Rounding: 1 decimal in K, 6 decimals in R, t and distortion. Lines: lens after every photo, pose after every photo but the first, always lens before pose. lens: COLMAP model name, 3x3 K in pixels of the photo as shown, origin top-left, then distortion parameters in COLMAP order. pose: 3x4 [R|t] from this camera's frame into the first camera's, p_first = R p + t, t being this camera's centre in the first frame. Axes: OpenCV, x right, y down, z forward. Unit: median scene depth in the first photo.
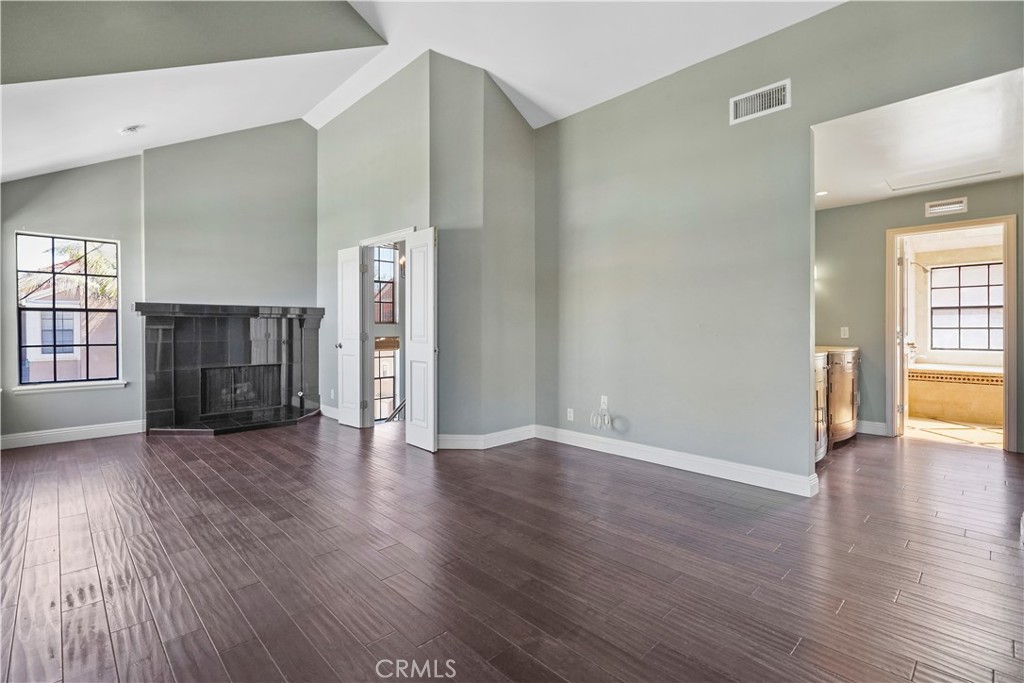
lens RADIAL K [[473.1, 0, 509.9], [0, 473.1, 344.2], [0, 0, 1]] dist [0.003506, -0.000248]
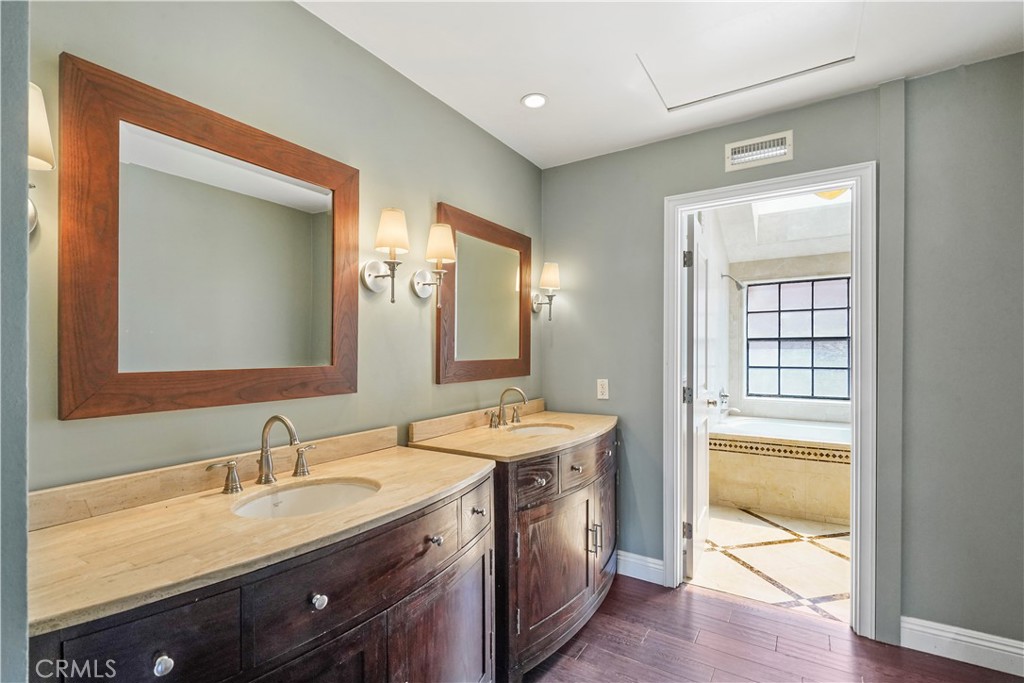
lens RADIAL K [[473.1, 0, 504.4], [0, 473.1, 371.3], [0, 0, 1]] dist [0.003506, -0.000248]
pose [[0.973019, -0.010131, 0.230501, 0.417639], [0.006822, 0.999862, 0.015149, -0.047527], [-0.230622, -0.013167, 0.972954, 0.441163]]
